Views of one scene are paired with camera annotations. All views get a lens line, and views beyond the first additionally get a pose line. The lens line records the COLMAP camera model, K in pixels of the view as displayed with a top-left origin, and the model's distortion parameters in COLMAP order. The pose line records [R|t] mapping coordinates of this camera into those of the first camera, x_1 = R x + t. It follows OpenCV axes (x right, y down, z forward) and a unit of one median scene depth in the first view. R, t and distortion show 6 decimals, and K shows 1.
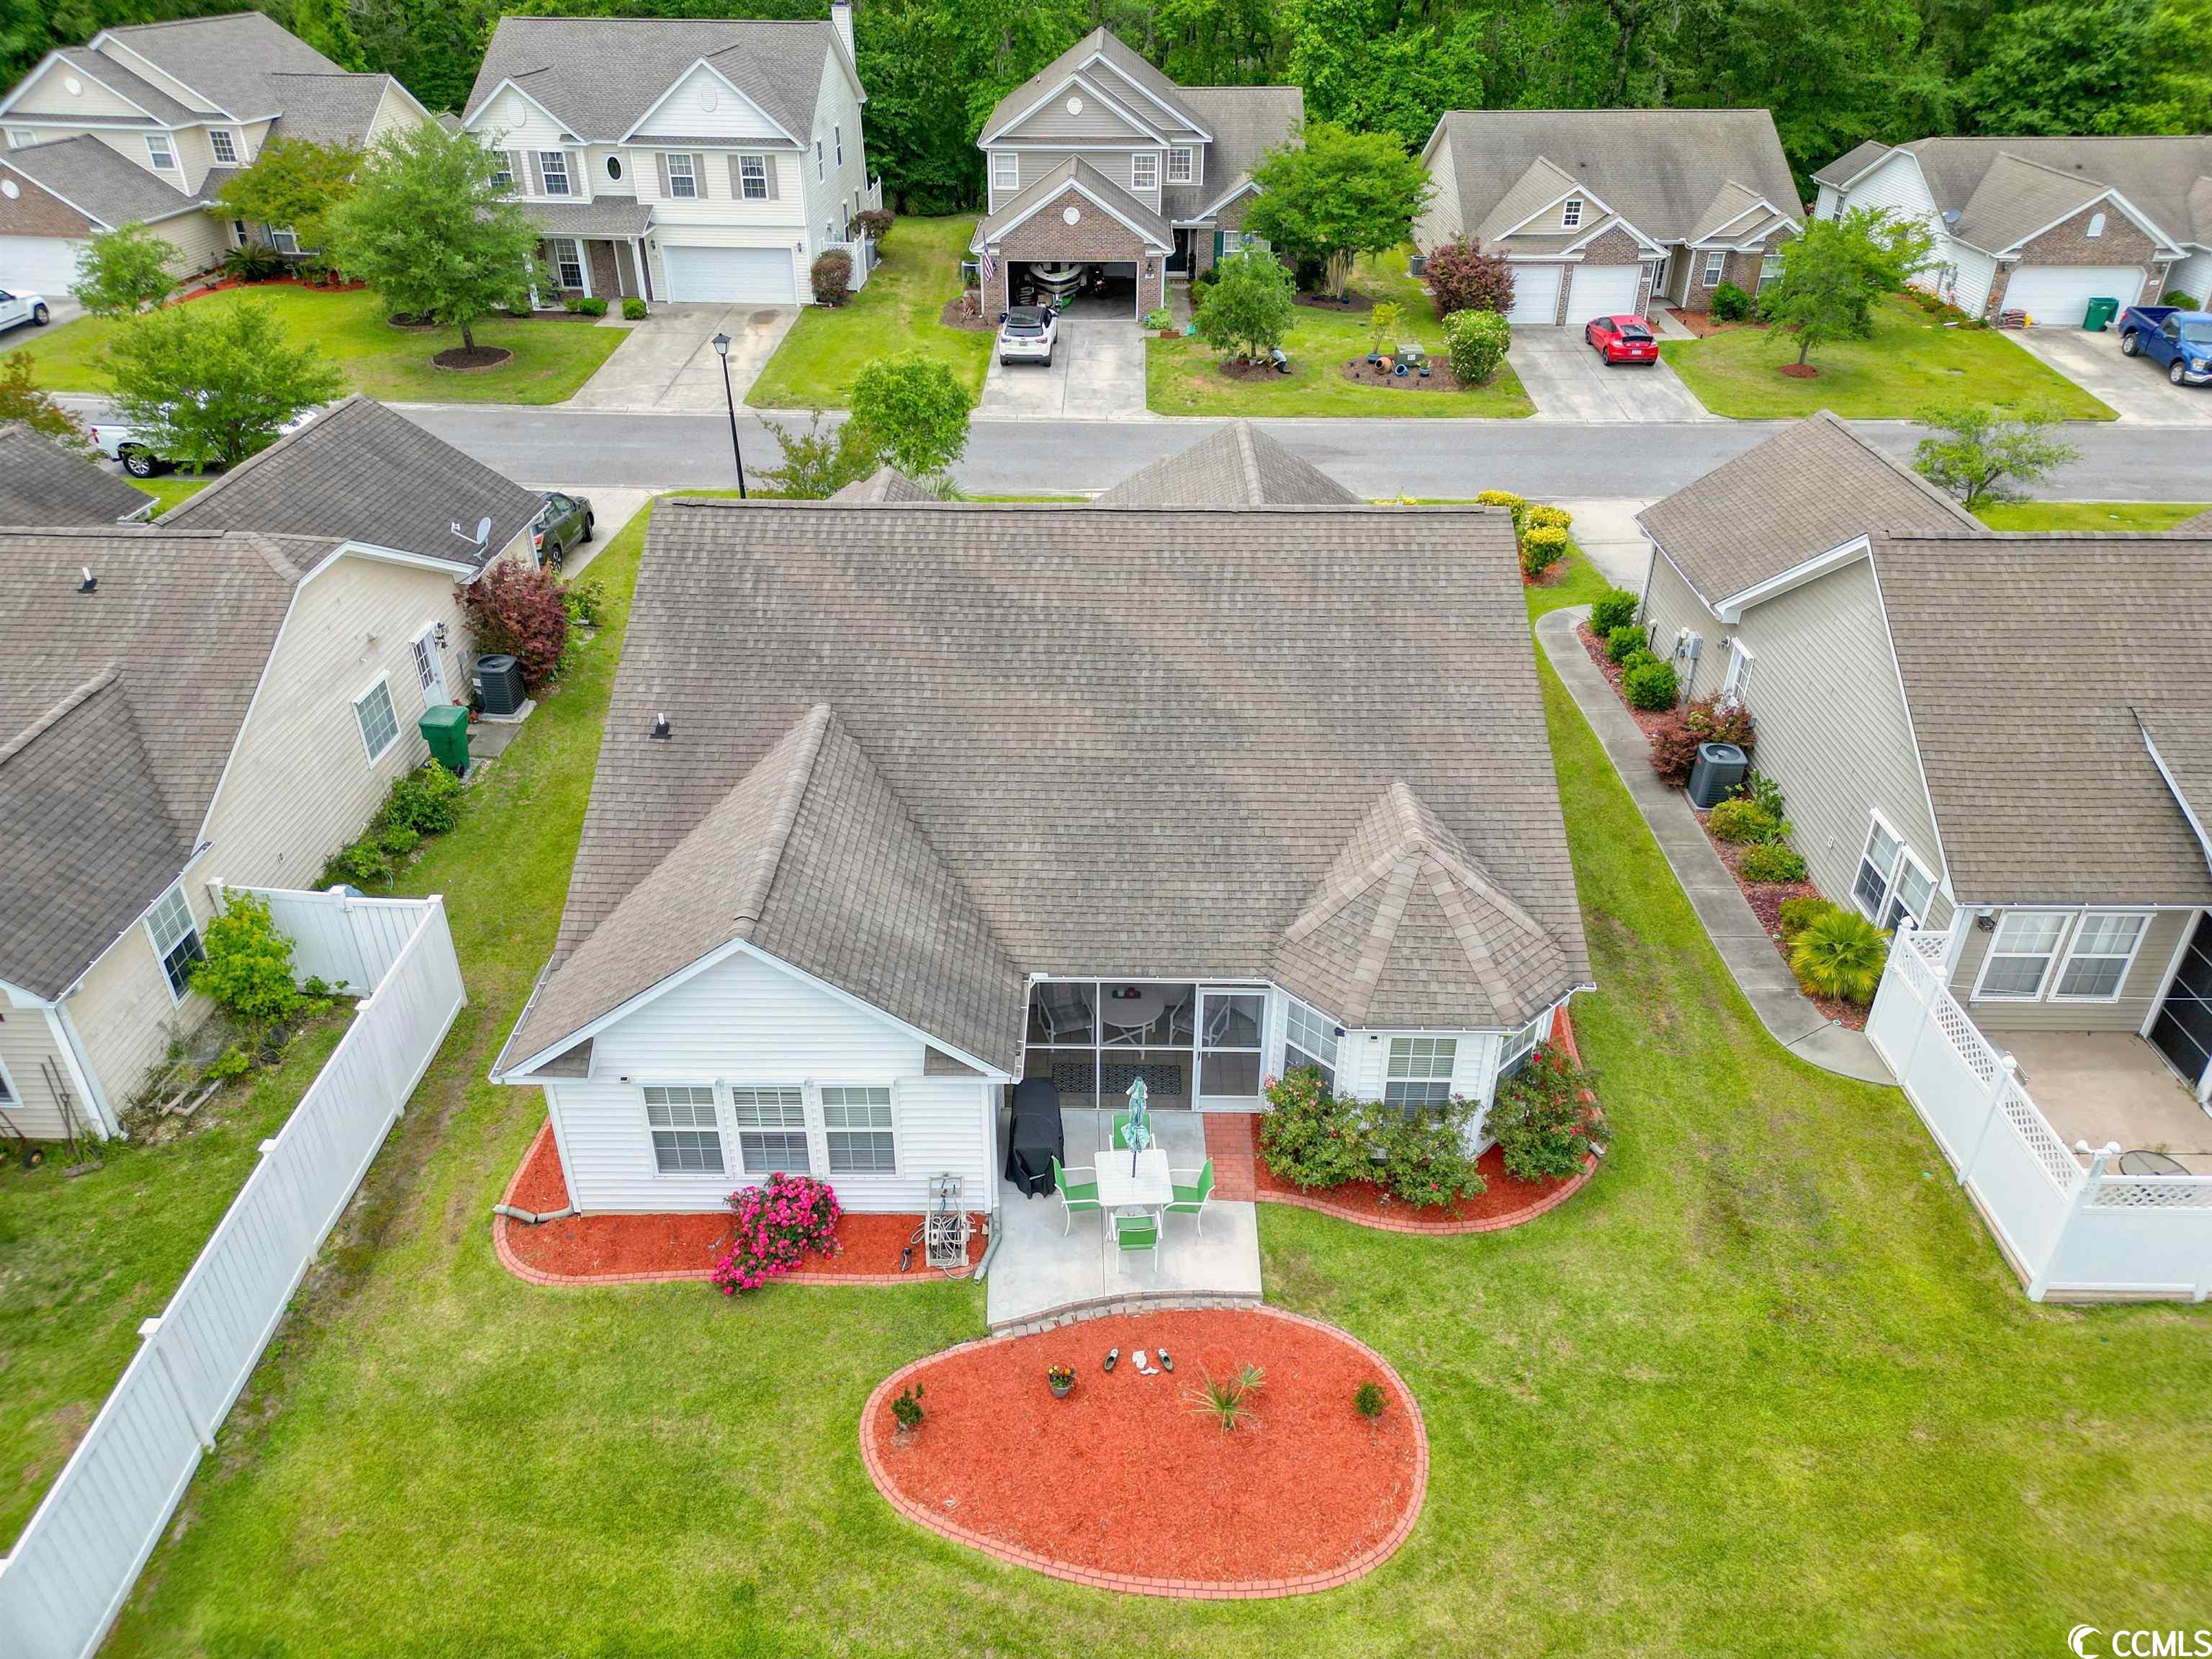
lens RADIAL K [[1540.1, 0, 1096.1], [0, 1540.1, 832.0], [0, 0, 1]] dist [0.058414, -0.050799]
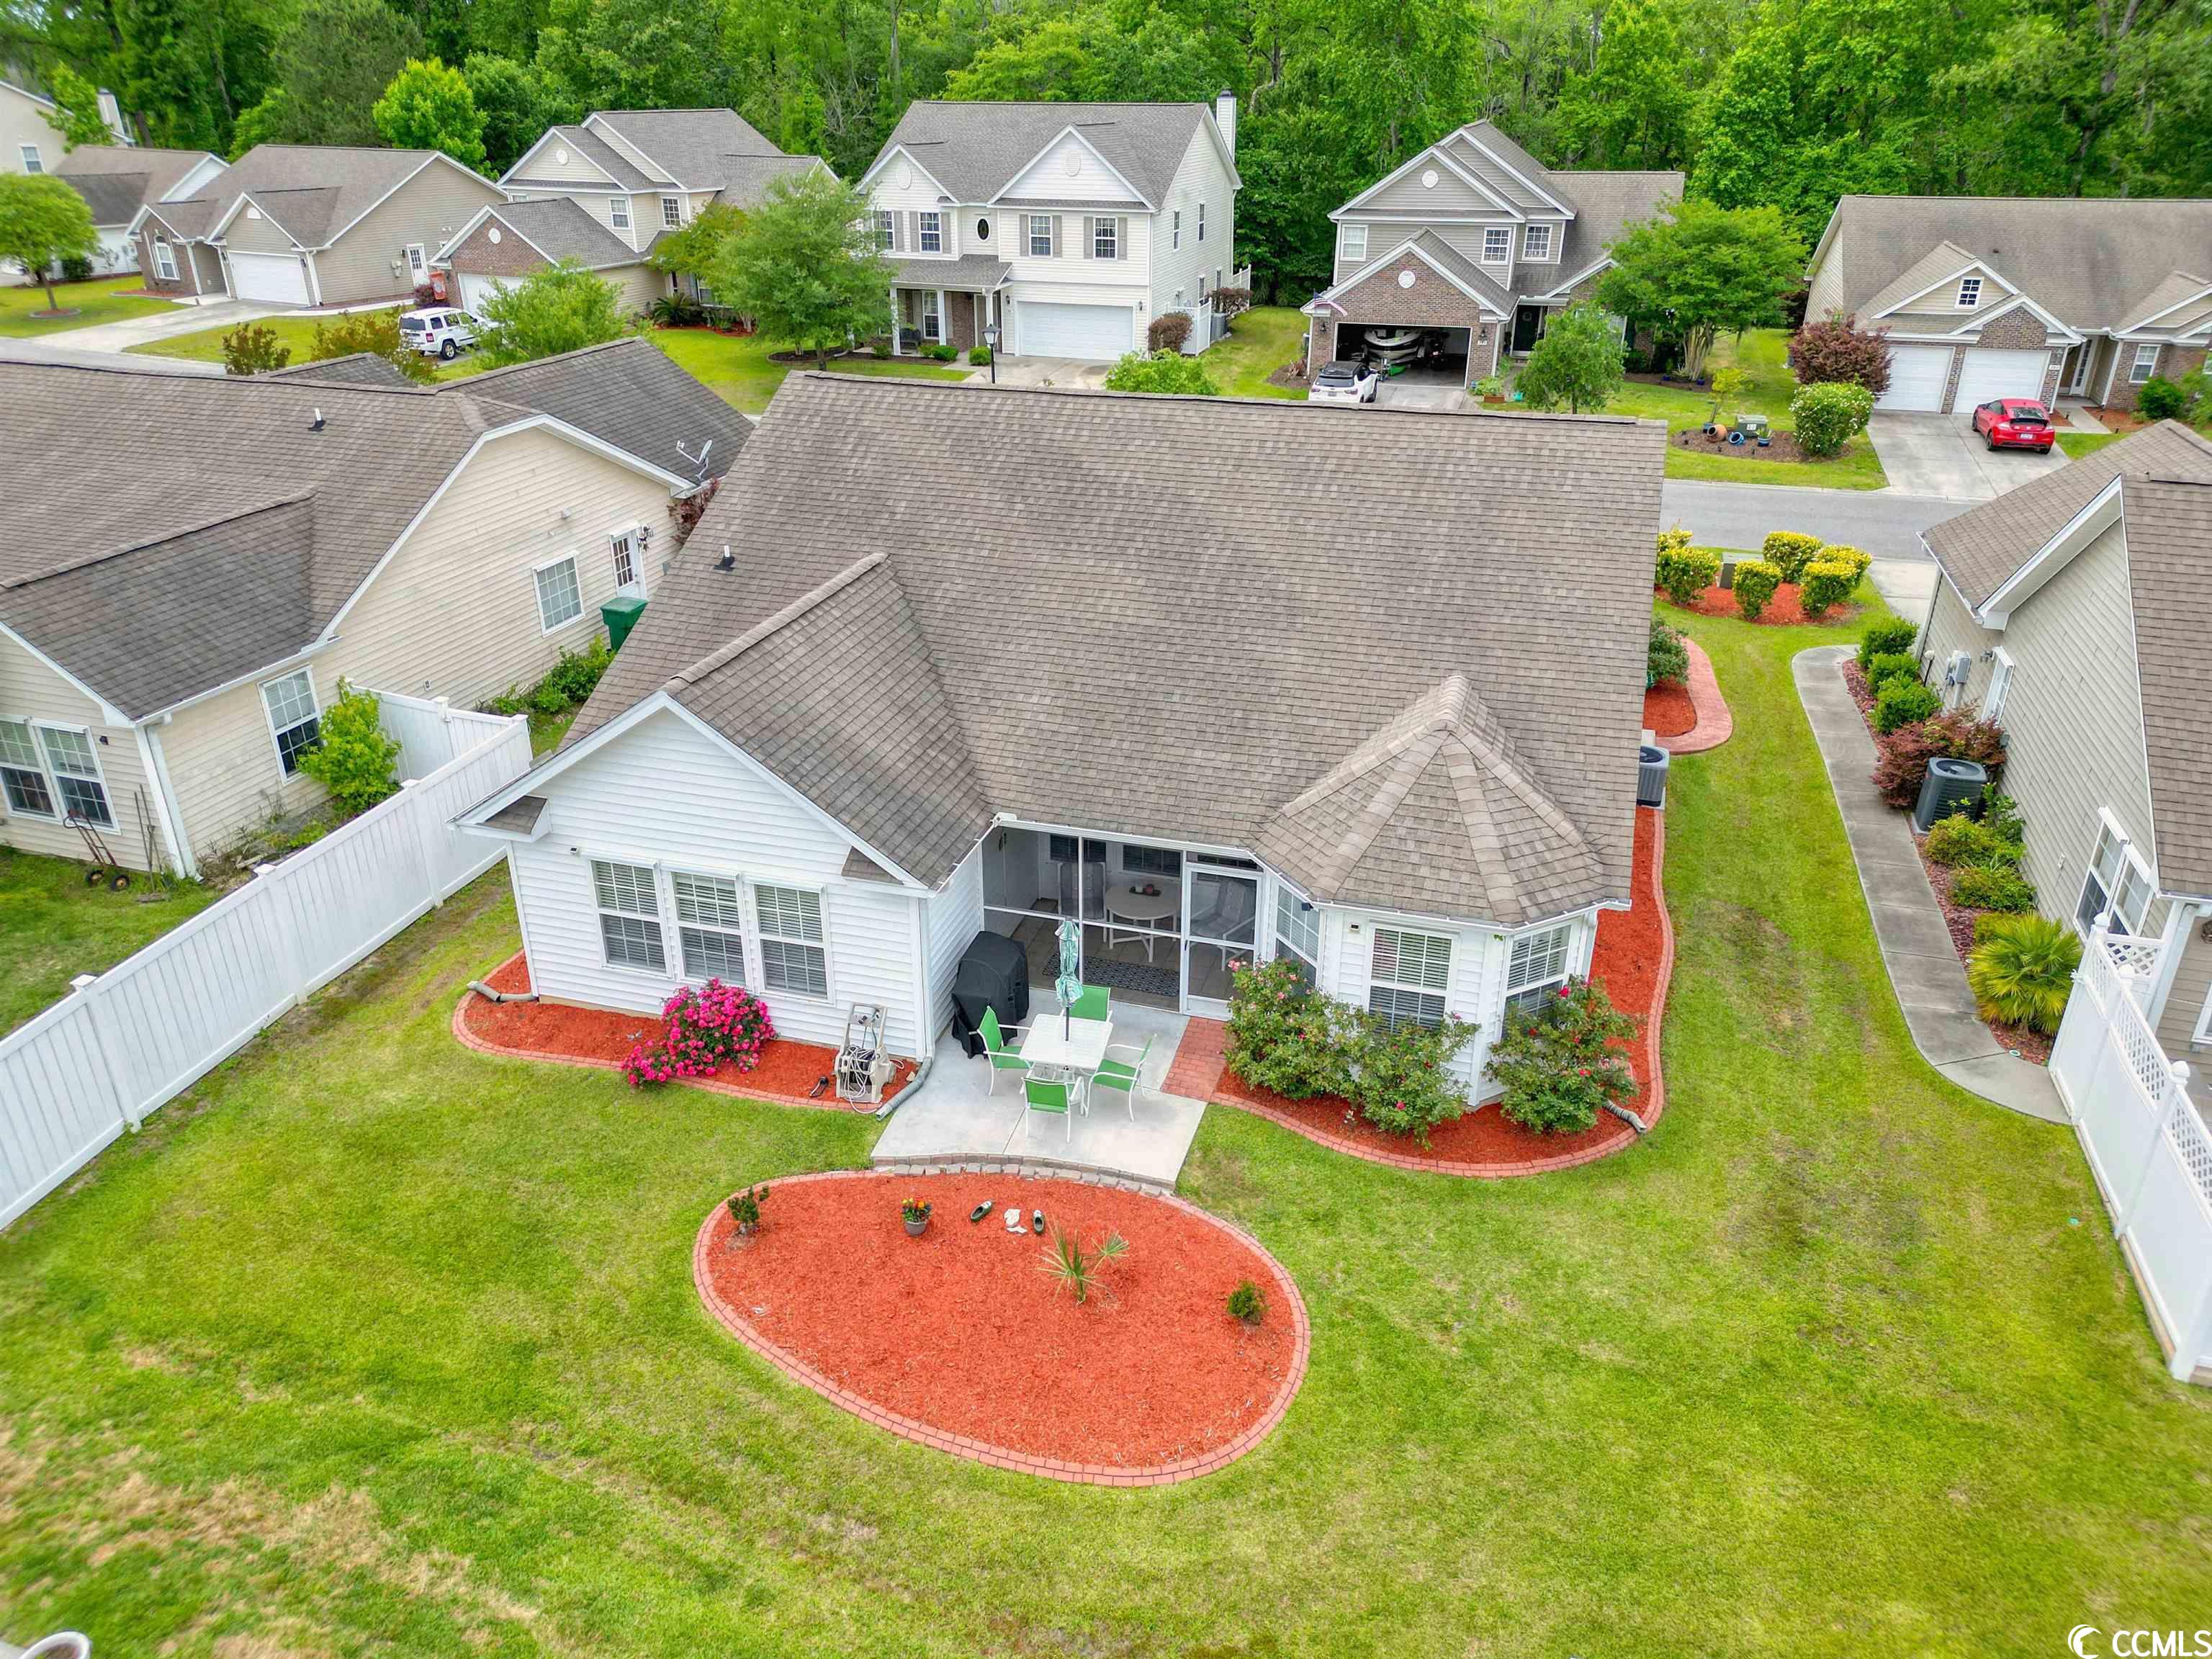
lens RADIAL K [[1540.1, 0, 1084.3], [0, 1540.1, 821.6], [0, 0, 1]] dist [0.058414, -0.050799]
pose [[0.960893, 0.119727, -0.249699, 0.216806], [-0.143244, 0.986595, -0.078174, 0.146704], [0.236992, 0.110885, 0.965163, 0.101204]]
